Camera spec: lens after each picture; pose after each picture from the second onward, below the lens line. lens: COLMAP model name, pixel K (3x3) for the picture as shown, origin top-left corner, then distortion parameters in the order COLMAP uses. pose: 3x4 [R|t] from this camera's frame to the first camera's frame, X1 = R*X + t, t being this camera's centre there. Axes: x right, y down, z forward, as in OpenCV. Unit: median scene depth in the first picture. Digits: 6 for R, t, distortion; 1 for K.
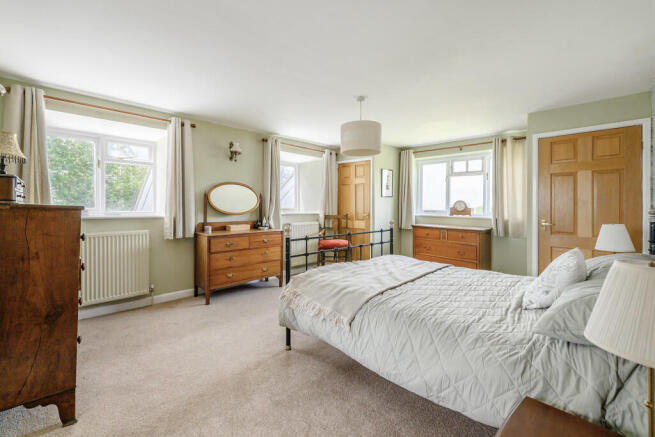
lens RADIAL K [[271.3, 0, 325.5], [0, 271.3, 212.9], [0, 0, 1]] dist [0.009579, 0.000062]
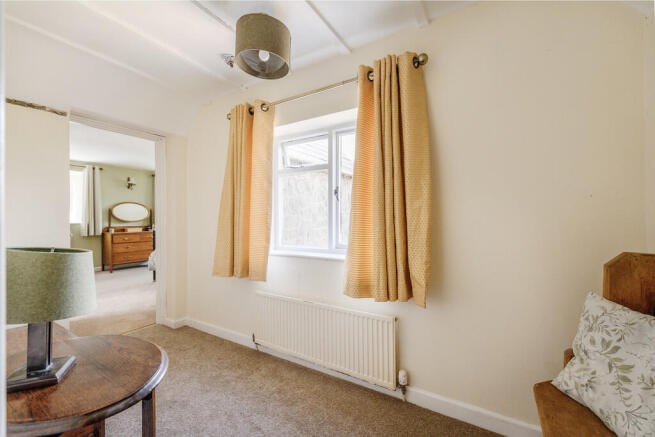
lens RADIAL K [[271.3, 0, 331.3], [0, 271.3, 219.6], [0, 0, 1]] dist [0.009579, 0.000062]
pose [[0.965808, -0.007857, 0.259139, 0.442744], [0.011585, 0.999850, -0.012864, 0.030870], [-0.258999, 0.015426, 0.965754, -0.982703]]
